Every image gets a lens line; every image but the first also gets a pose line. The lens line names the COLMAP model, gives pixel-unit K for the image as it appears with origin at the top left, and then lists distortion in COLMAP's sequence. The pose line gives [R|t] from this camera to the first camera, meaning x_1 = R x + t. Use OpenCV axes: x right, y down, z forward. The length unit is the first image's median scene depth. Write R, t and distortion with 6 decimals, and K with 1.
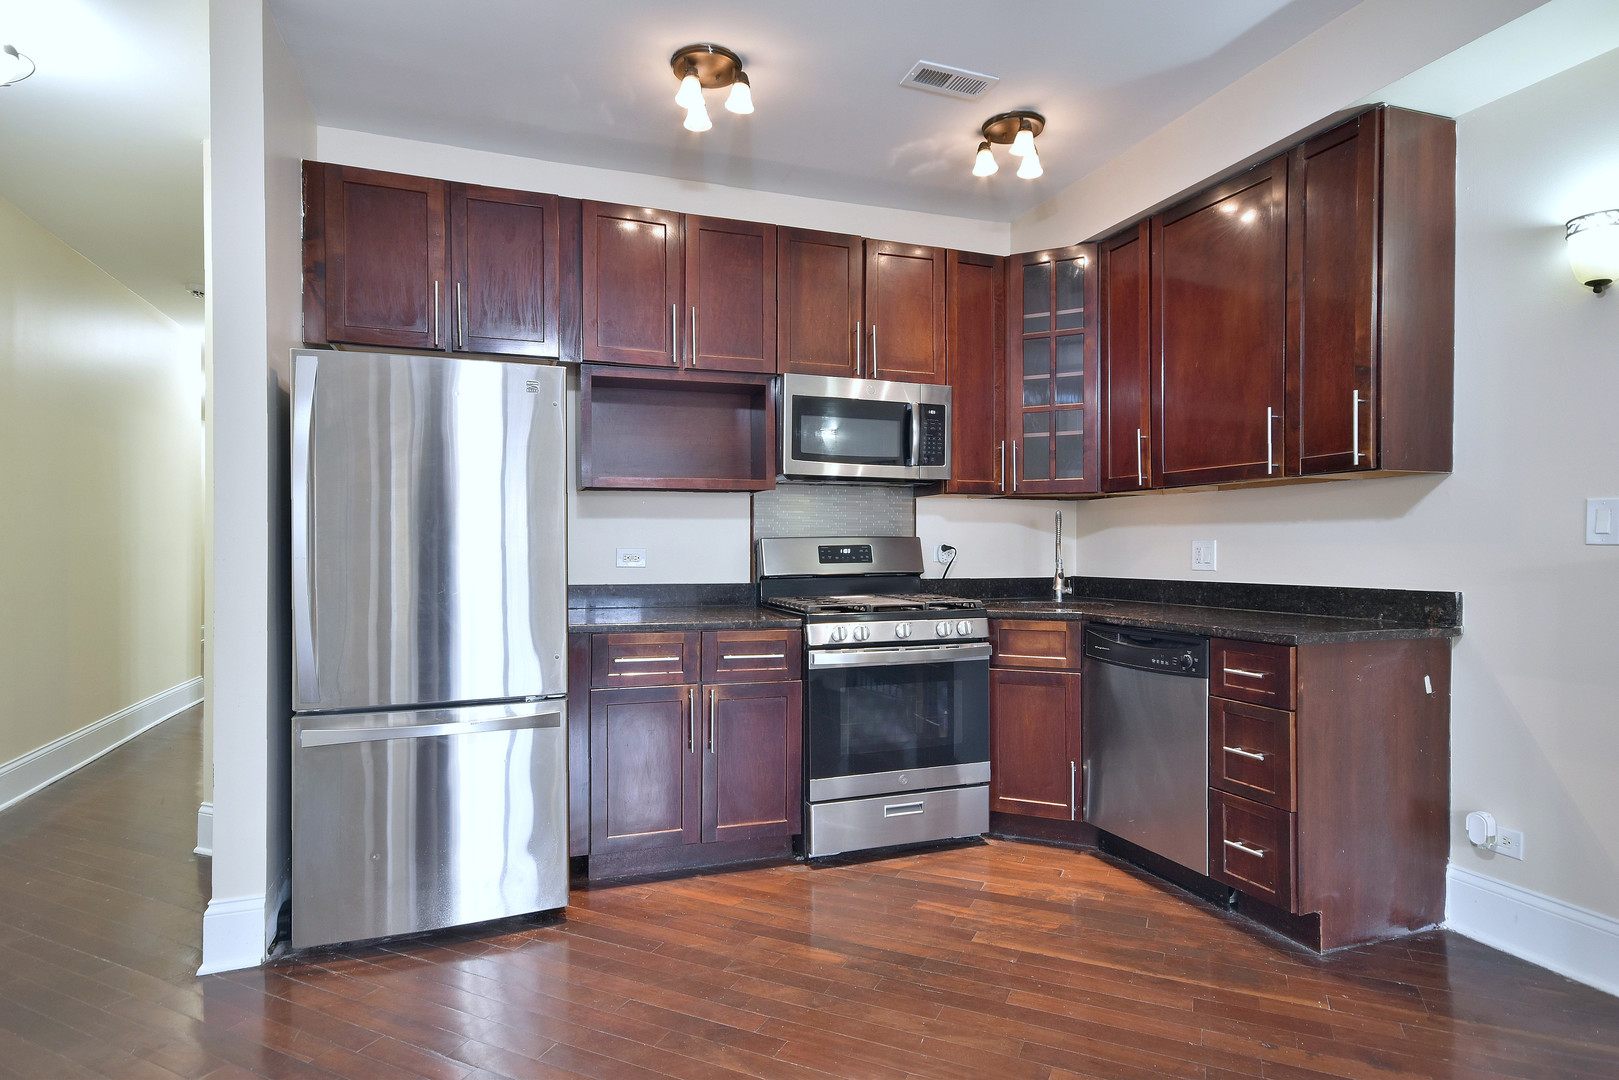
lens RADIAL K [[890.3, 0, 815.5], [0, 890.3, 550.5], [0, 0, 1]] dist [0.011750, 0.005452]
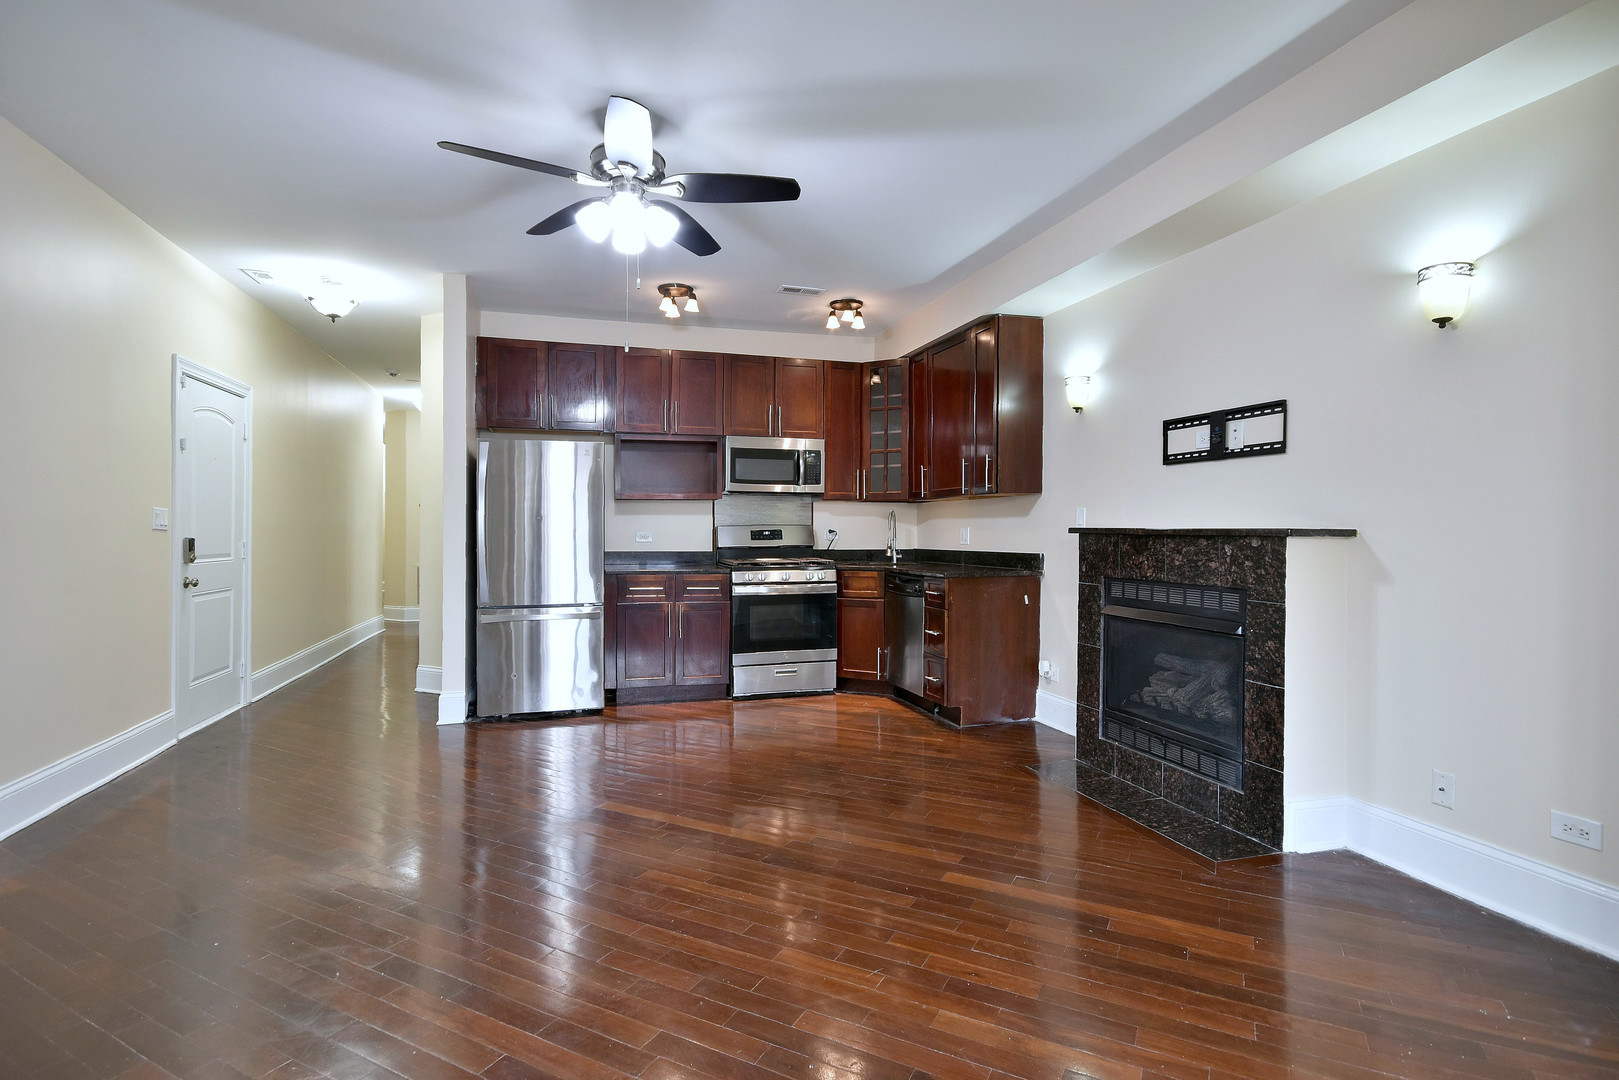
lens RADIAL K [[812.6, 0, 816.5], [0, 812.6, 523.7], [0, 0, 1]] dist [0.001951, 0.004956]
pose [[0.998715, 0.000383, -0.050670, 0.260298], [-0.001042, 0.999915, -0.012977, 0.003051], [0.050661, 0.013013, 0.998631, -0.722405]]
